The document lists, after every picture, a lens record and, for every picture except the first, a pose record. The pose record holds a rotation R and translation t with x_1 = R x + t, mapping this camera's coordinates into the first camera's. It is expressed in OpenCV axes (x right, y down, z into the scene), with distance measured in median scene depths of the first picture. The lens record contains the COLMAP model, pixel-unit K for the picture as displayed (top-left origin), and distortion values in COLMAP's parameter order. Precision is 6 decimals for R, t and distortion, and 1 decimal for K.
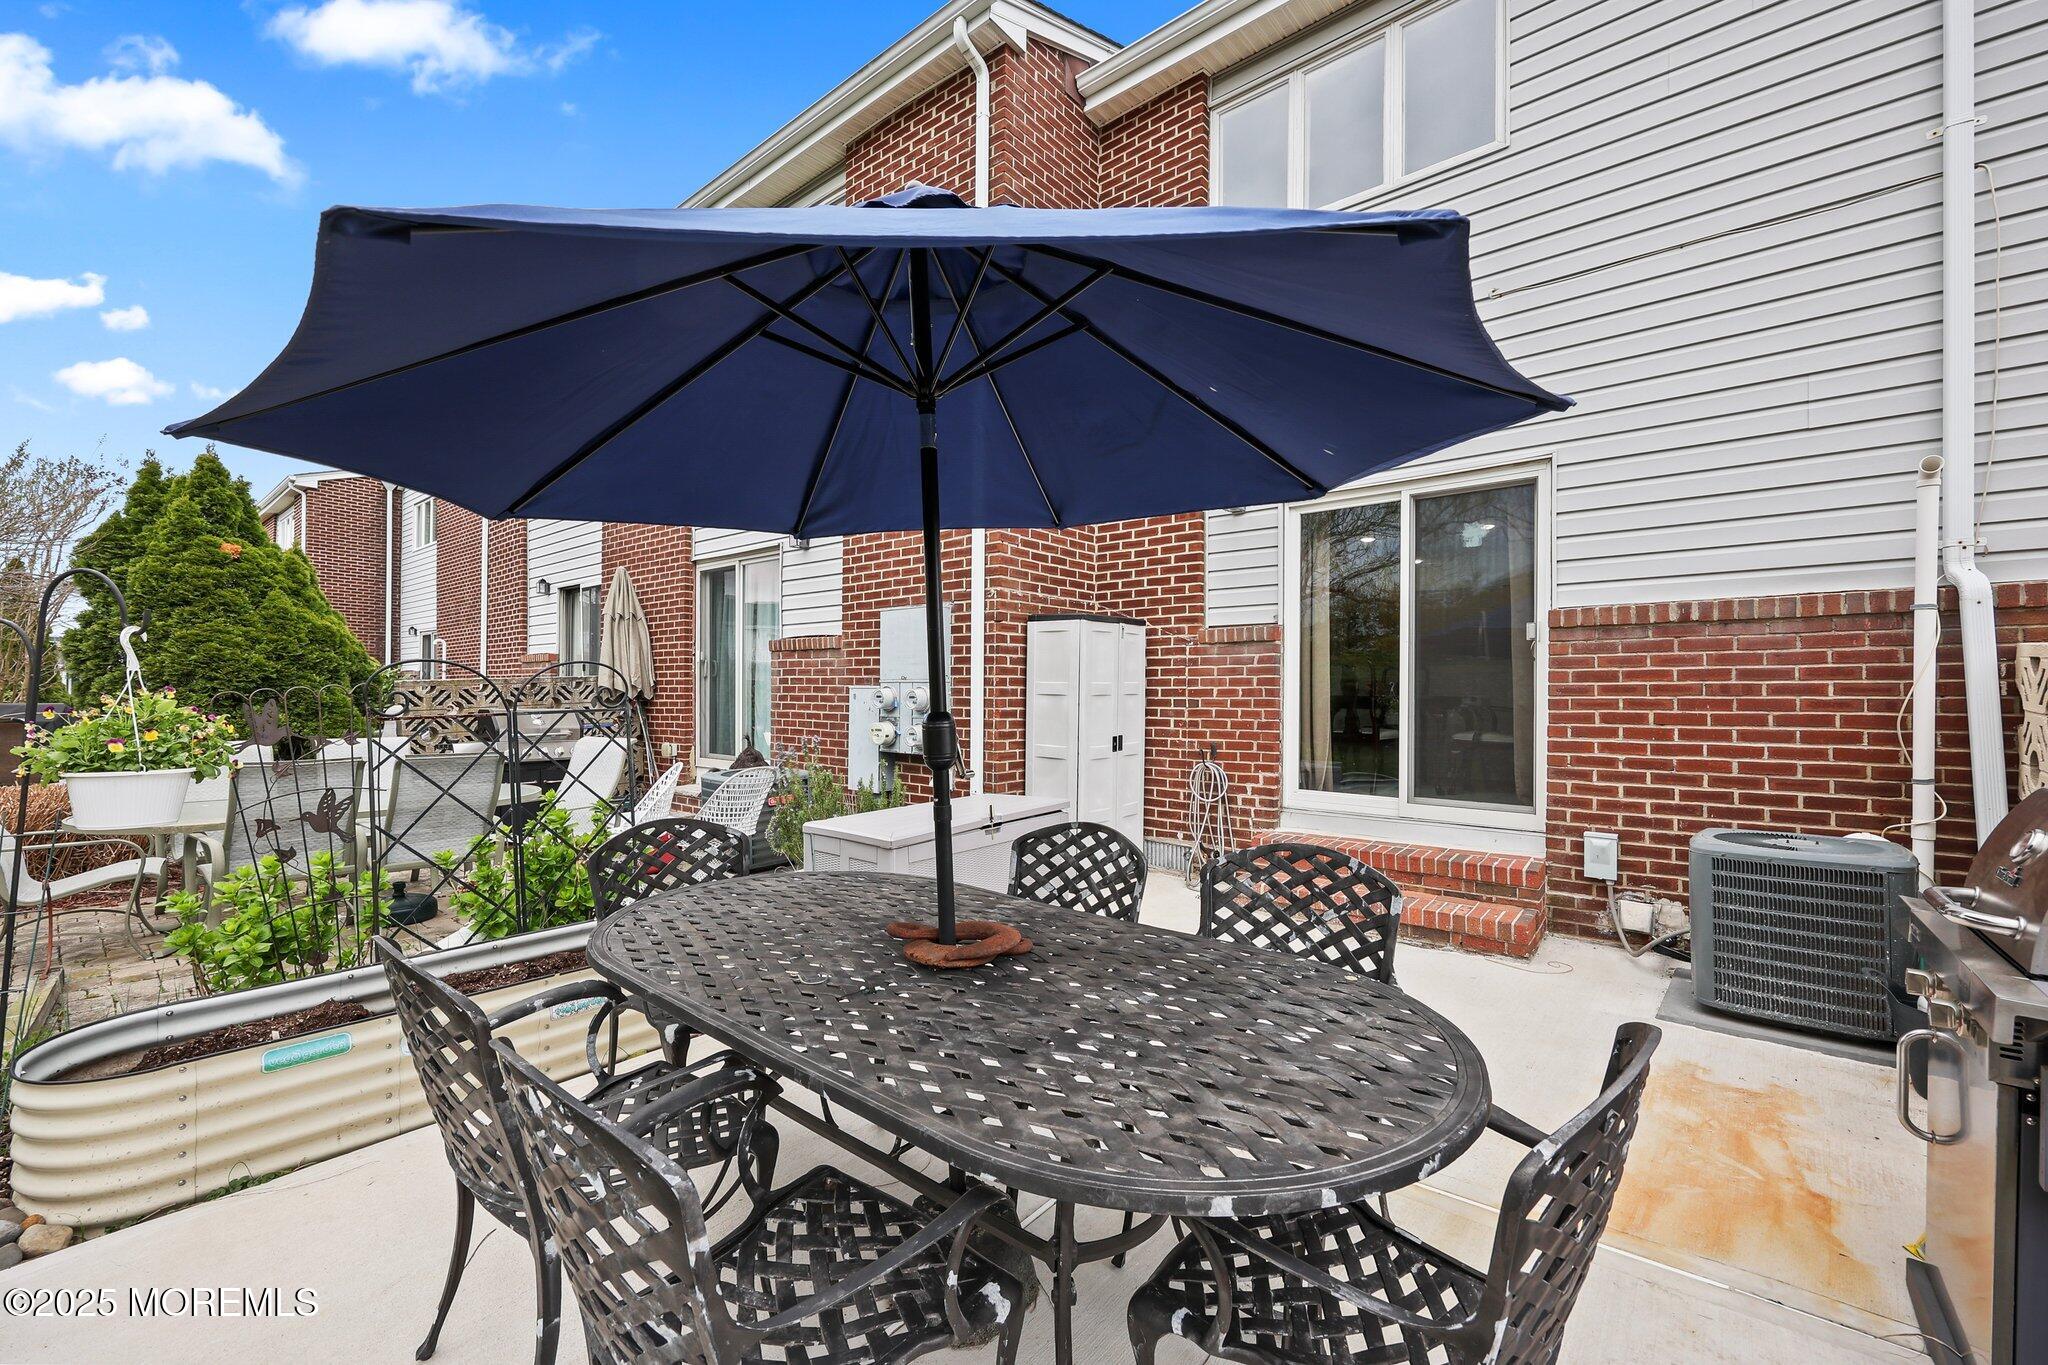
lens RADIAL K [[836.7, 0, 1020.2], [0, 836.7, 689.2], [0, 0, 1]] dist [0.000669, -0.000086]
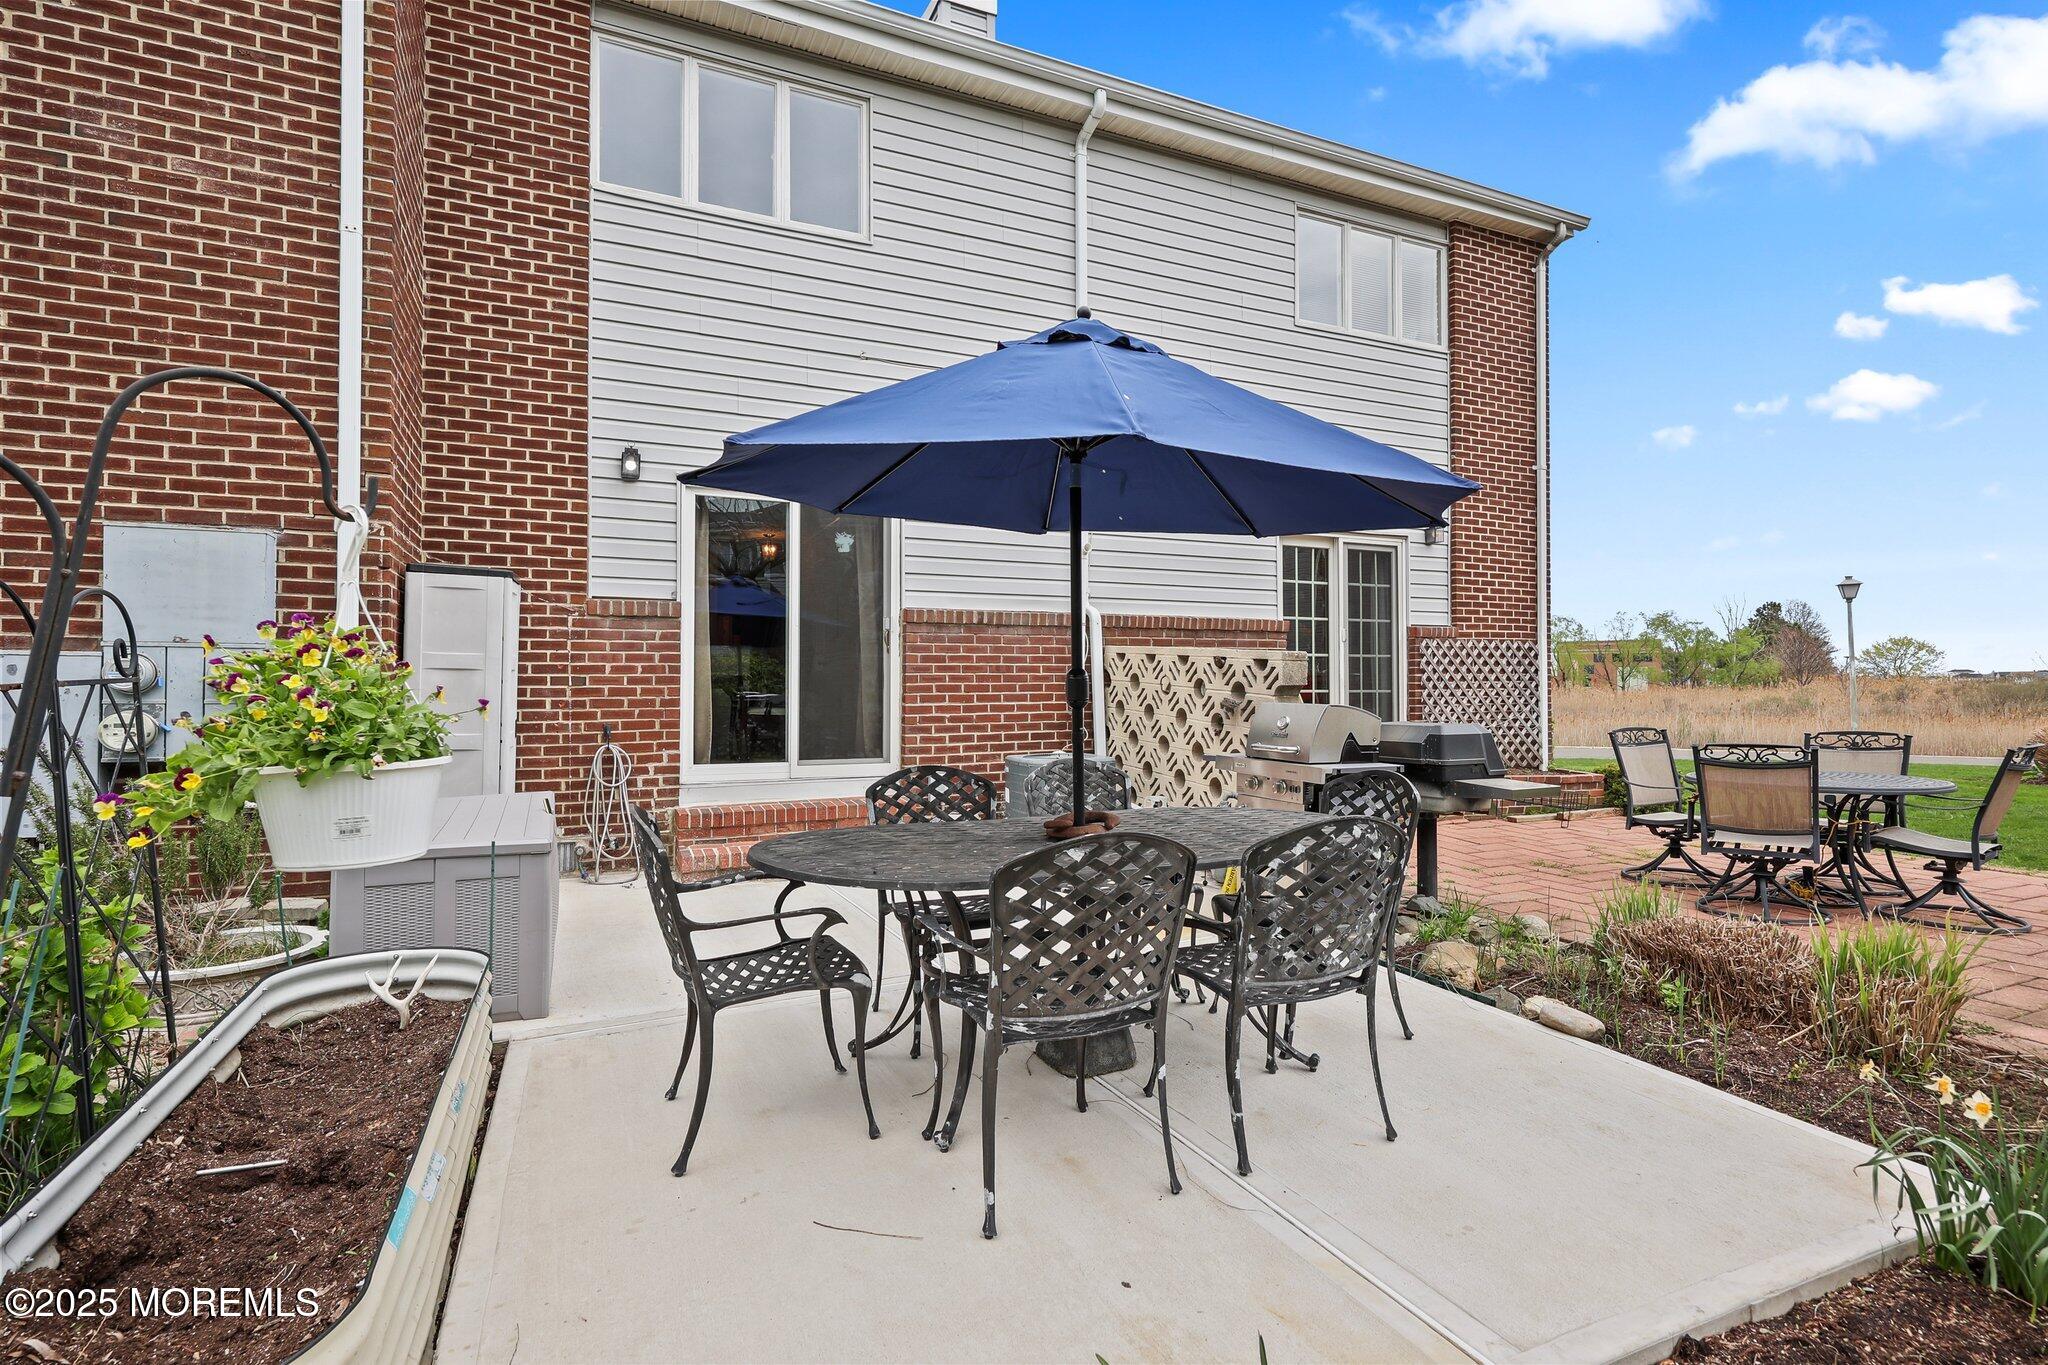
lens RADIAL K [[975.7, 0, 1030.2], [0, 975.7, 682.6], [0, 0, 1]] dist [0.000833, 0.000194]
pose [[0.419165, 0.000587, 0.907910, -0.567929], [-0.001399, 0.999999, -0.000001, 0.018832], [-0.907909, -0.001270, 0.419166, 0.129733]]
